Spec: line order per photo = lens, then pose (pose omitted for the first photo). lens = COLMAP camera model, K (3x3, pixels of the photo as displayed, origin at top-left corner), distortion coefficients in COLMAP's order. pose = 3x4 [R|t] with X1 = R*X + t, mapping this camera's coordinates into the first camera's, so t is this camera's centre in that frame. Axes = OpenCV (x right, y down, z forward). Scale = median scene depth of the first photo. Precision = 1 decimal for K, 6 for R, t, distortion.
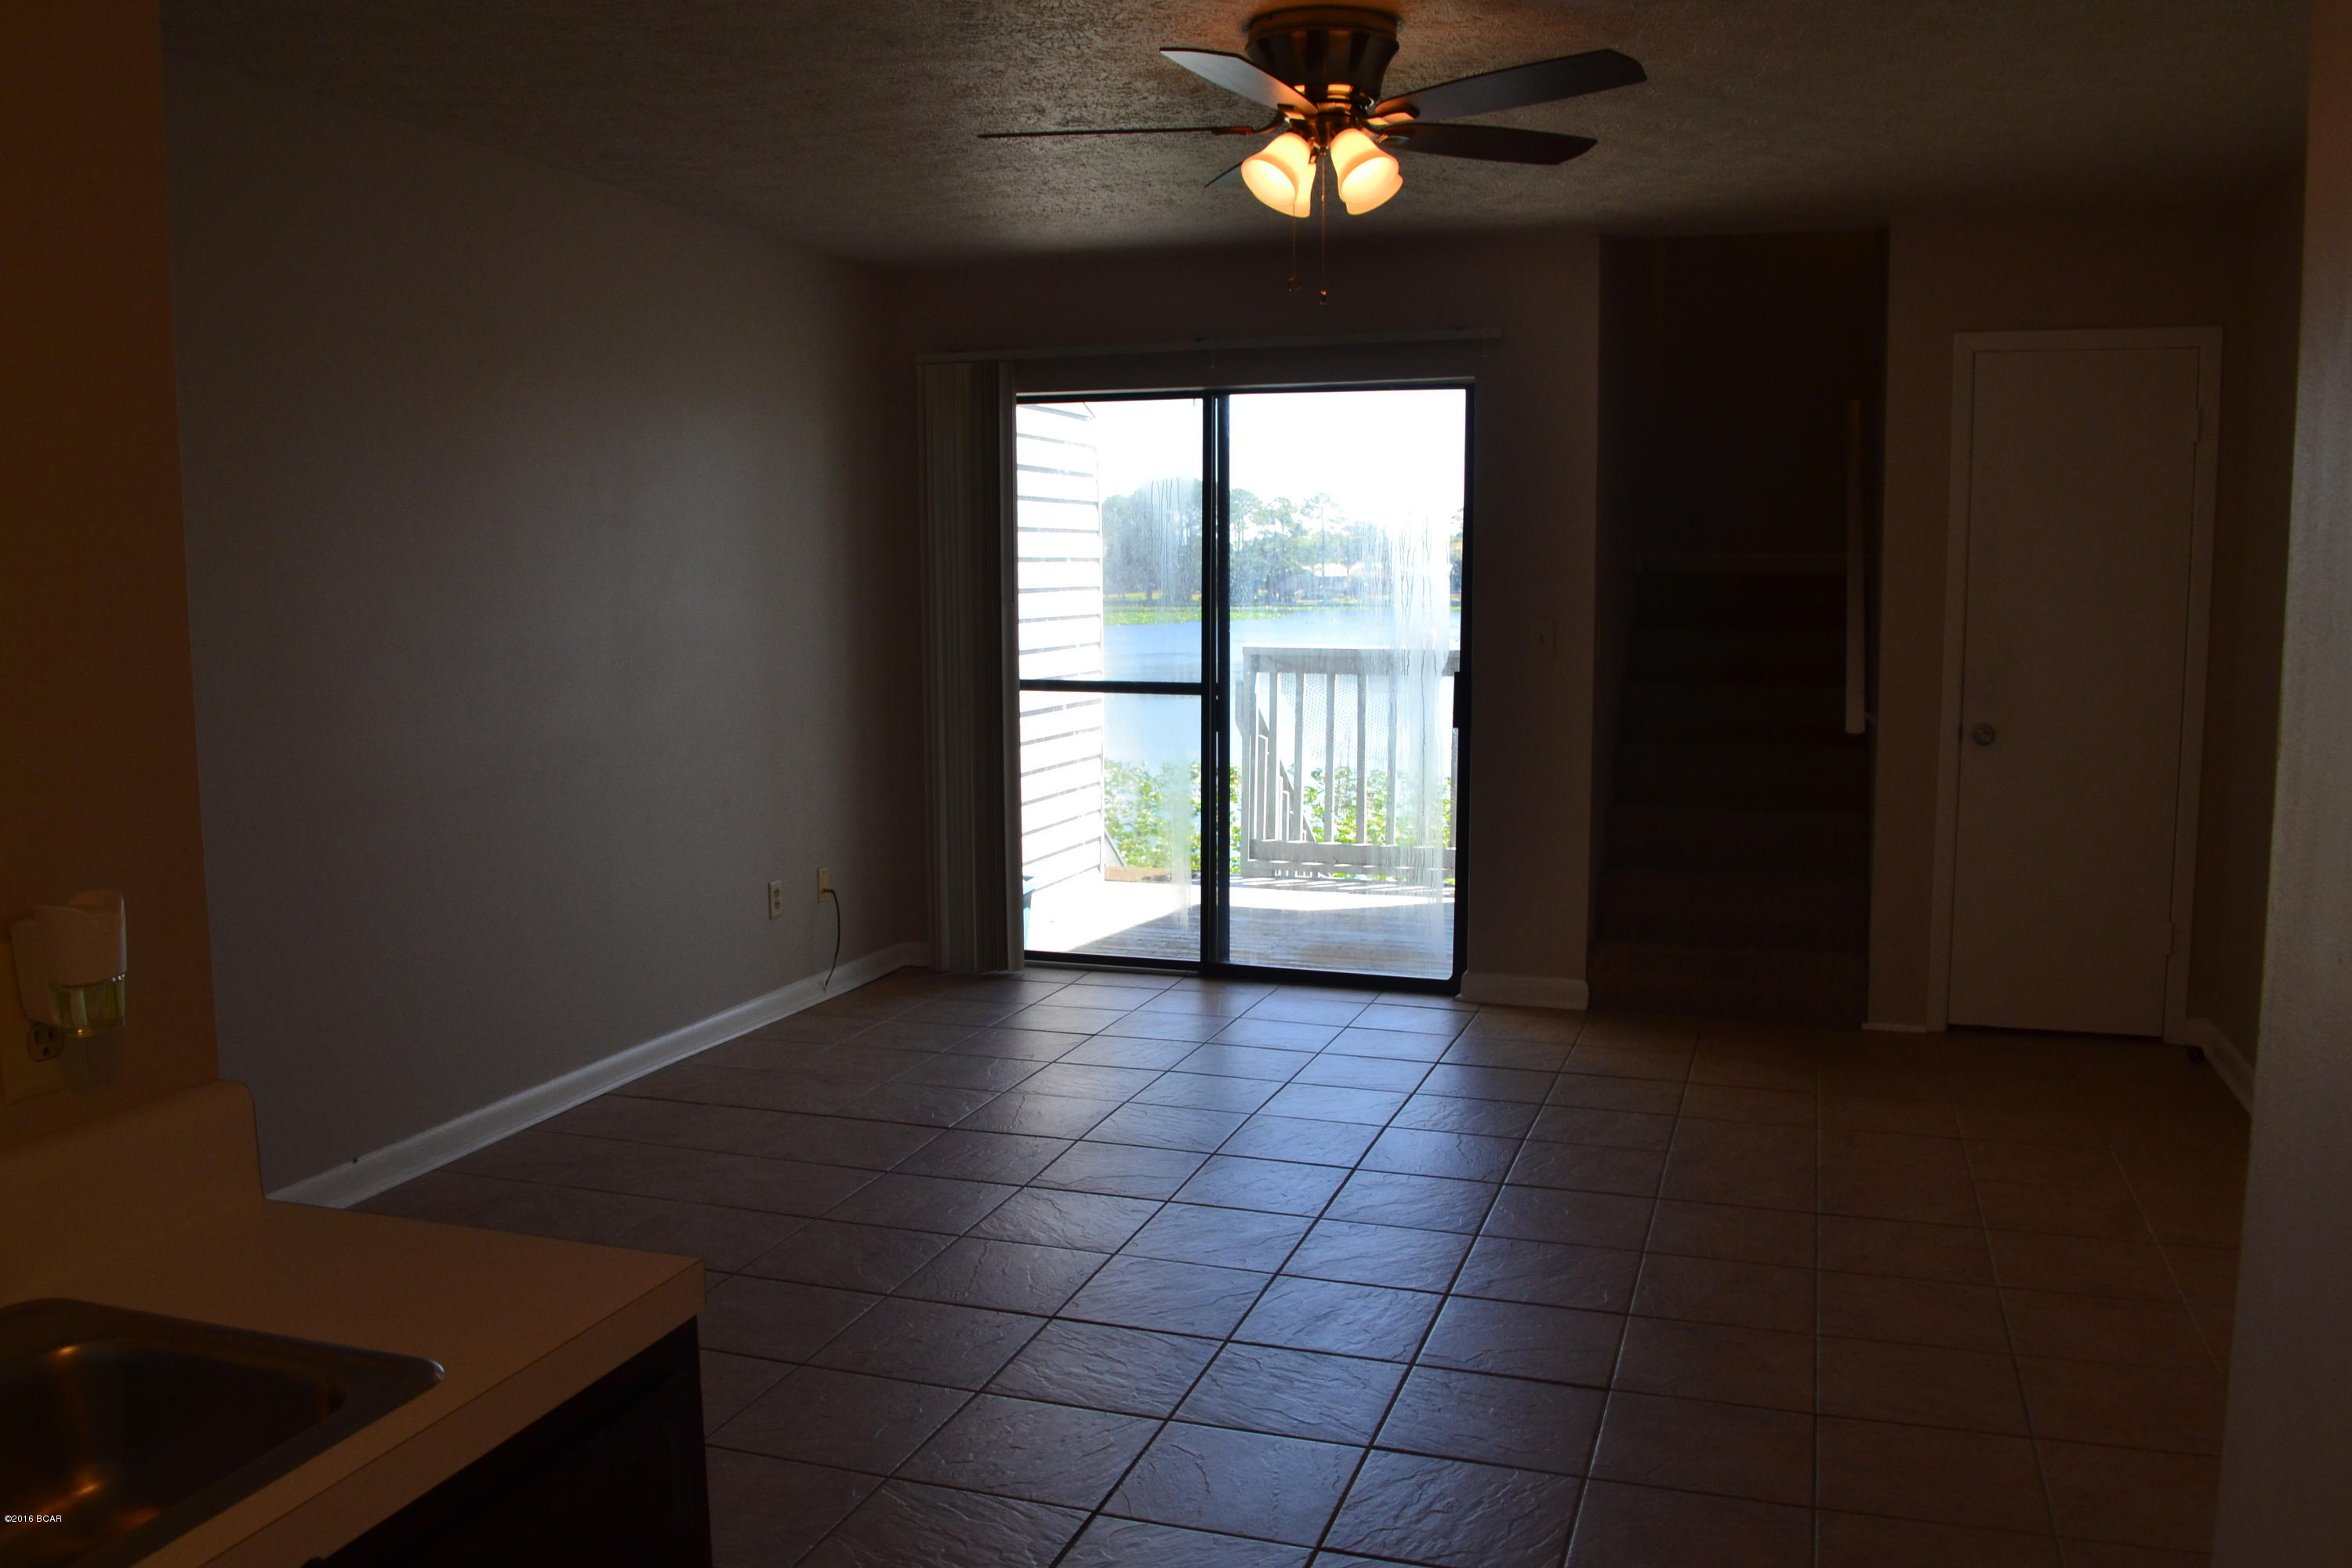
lens RADIAL K [[1944.3, 0, 1176.0], [0, 1944.3, 784.0], [0, 0, 1]] dist [-0.082152, -0.001481]
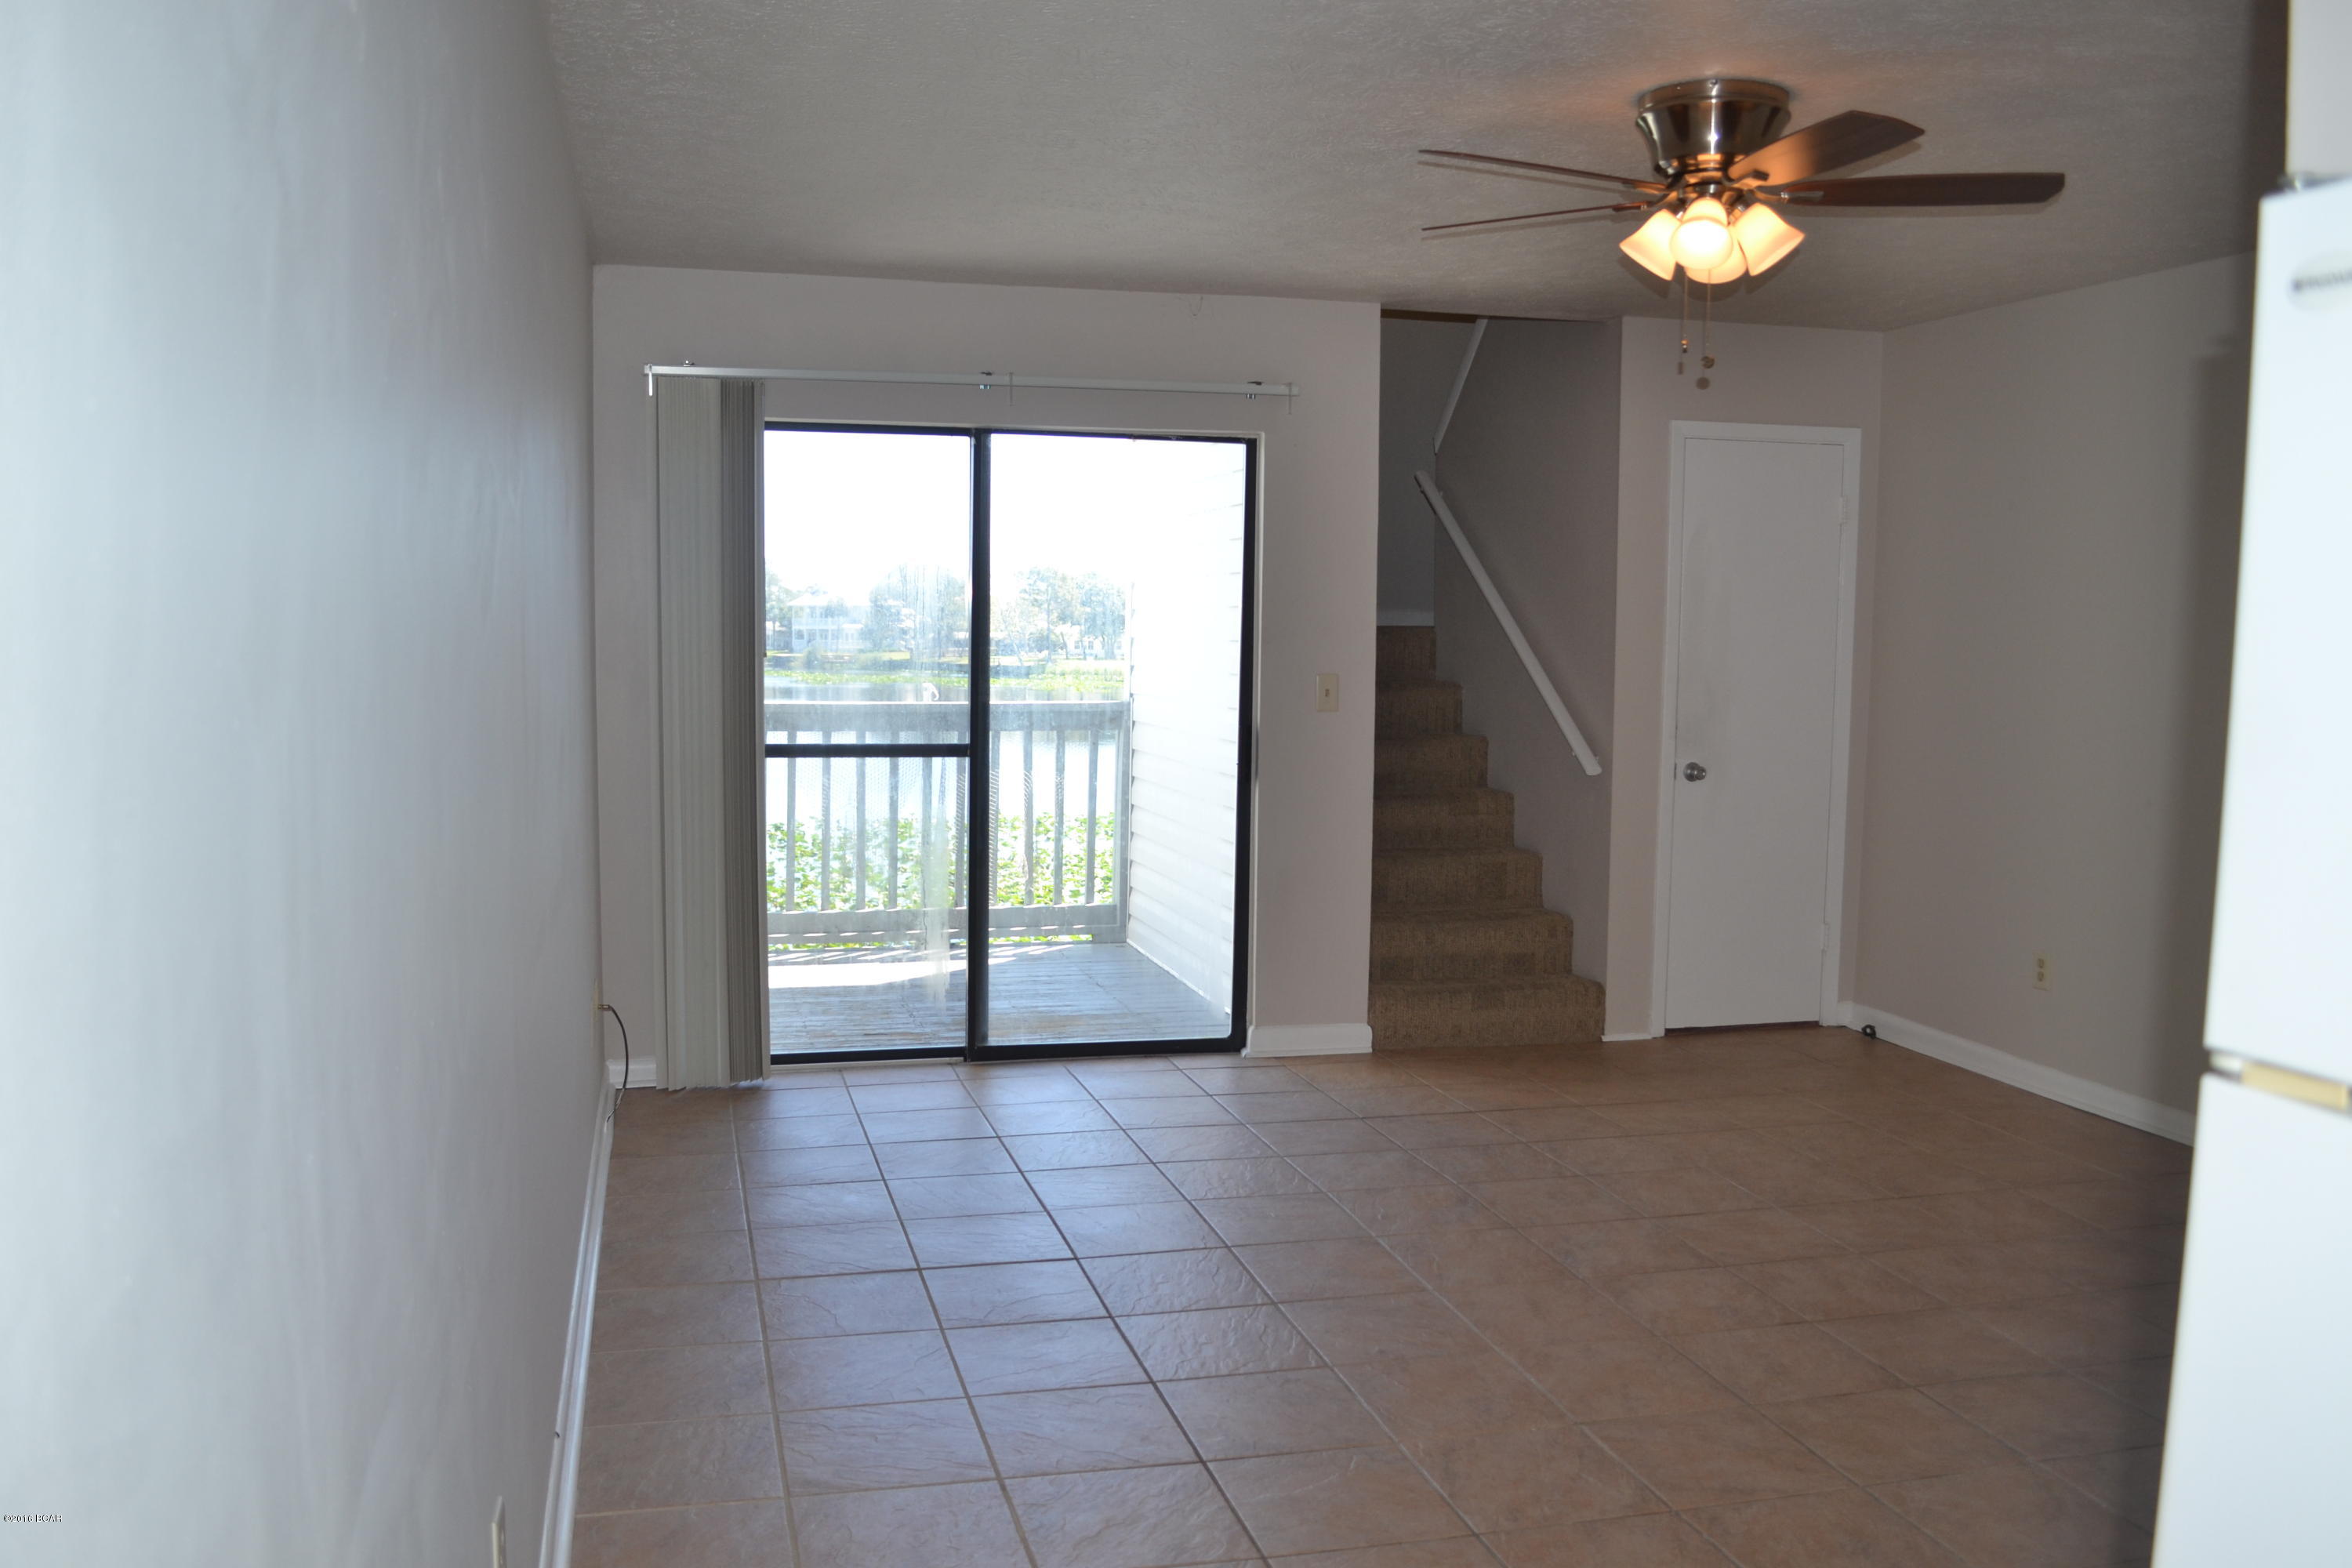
lens RADIAL K [[1944.3, 0, 1176.0], [0, 1944.3, 784.0], [0, 0, 1]] dist [-0.082152, -0.001481]
pose [[0.842374, -0.034640, 0.537779, -0.407613], [0.048001, 0.998788, -0.010853, -0.018616], [-0.536752, 0.034956, 0.843016, 0.174456]]
